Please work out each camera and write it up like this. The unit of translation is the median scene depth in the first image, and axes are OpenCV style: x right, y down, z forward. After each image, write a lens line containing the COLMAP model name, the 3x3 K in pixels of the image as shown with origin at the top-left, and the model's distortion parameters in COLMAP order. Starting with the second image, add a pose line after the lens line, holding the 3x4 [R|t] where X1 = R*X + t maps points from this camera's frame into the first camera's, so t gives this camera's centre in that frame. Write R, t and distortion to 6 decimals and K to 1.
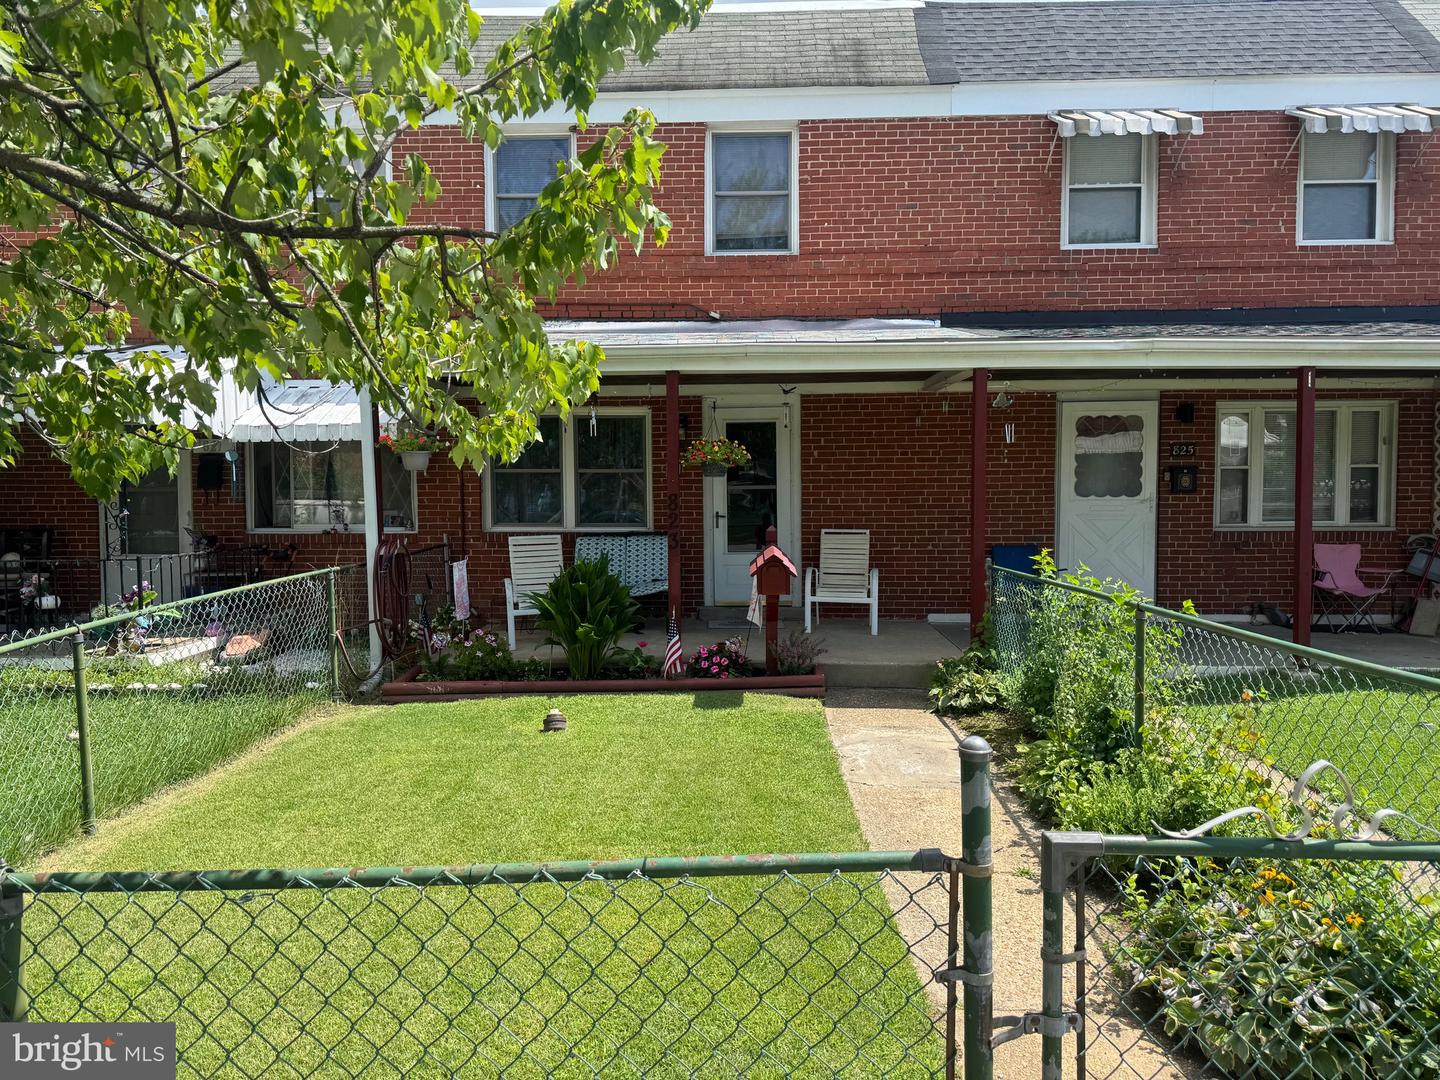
lens RADIAL K [[1008.7, 0, 717.7], [0, 1008.7, 551.1], [0, 0, 1]] dist [0.047415, -0.045920]
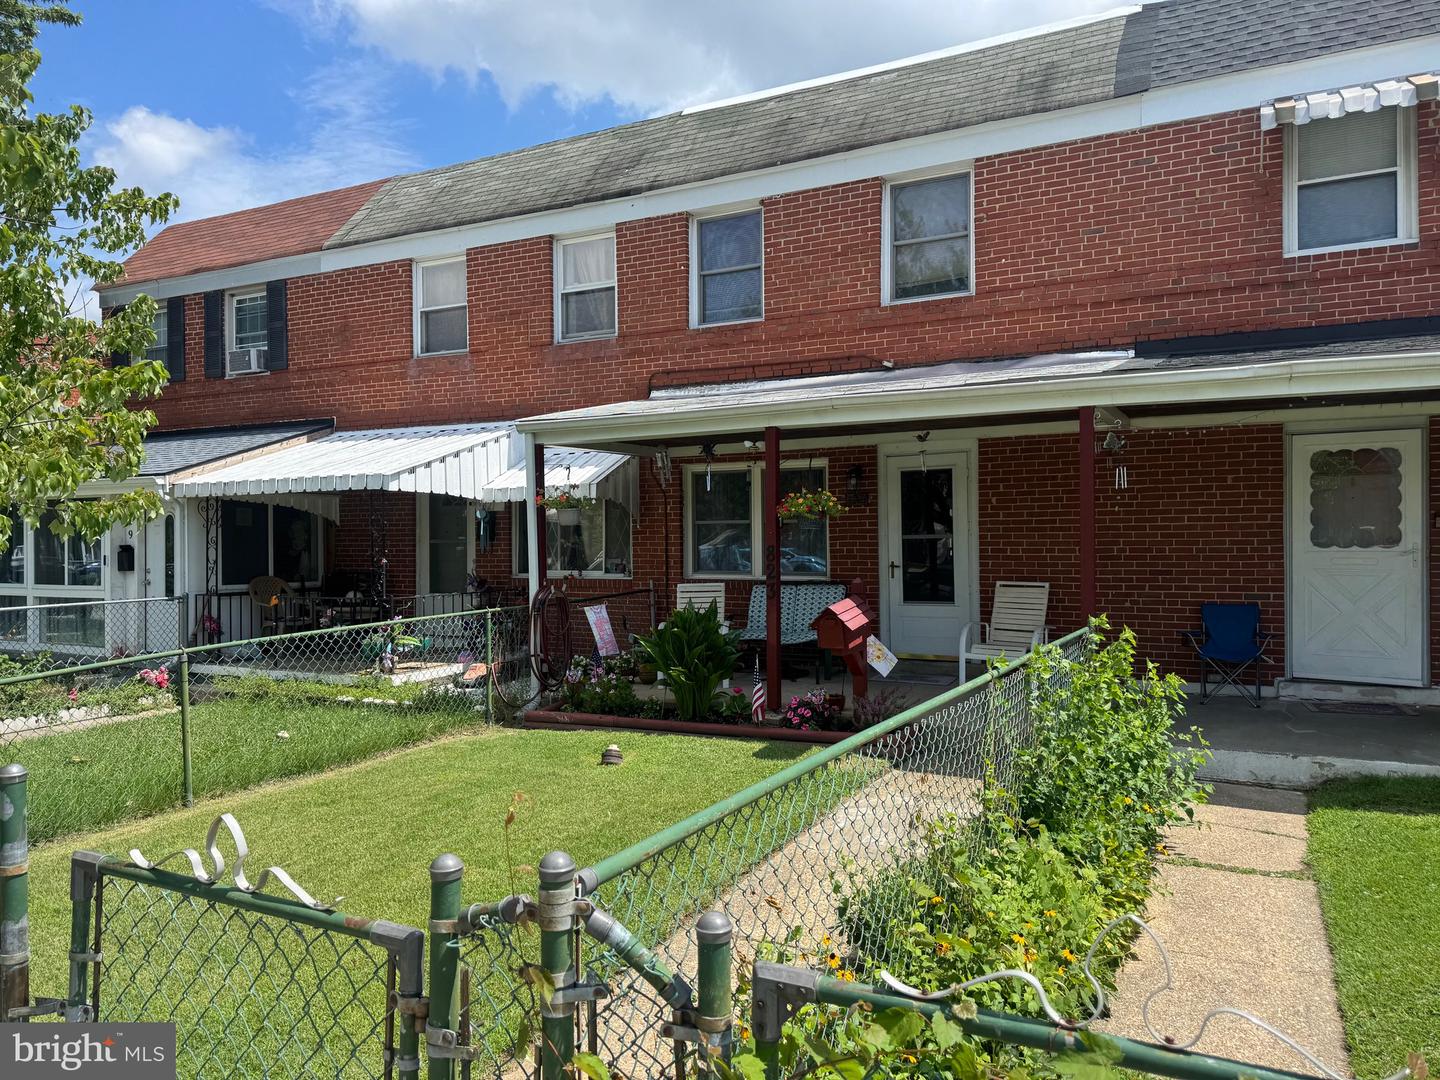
lens RADIAL K [[1008.7, 0, 704.6], [0, 1008.7, 547.8], [0, 0, 1]] dist [0.047415, -0.045920]
pose [[0.902922, 0.000745, -0.429804, 0.271487], [-0.020041, 0.998984, -0.040369, -0.009766], [0.429337, 0.045064, 0.902019, 0.032675]]
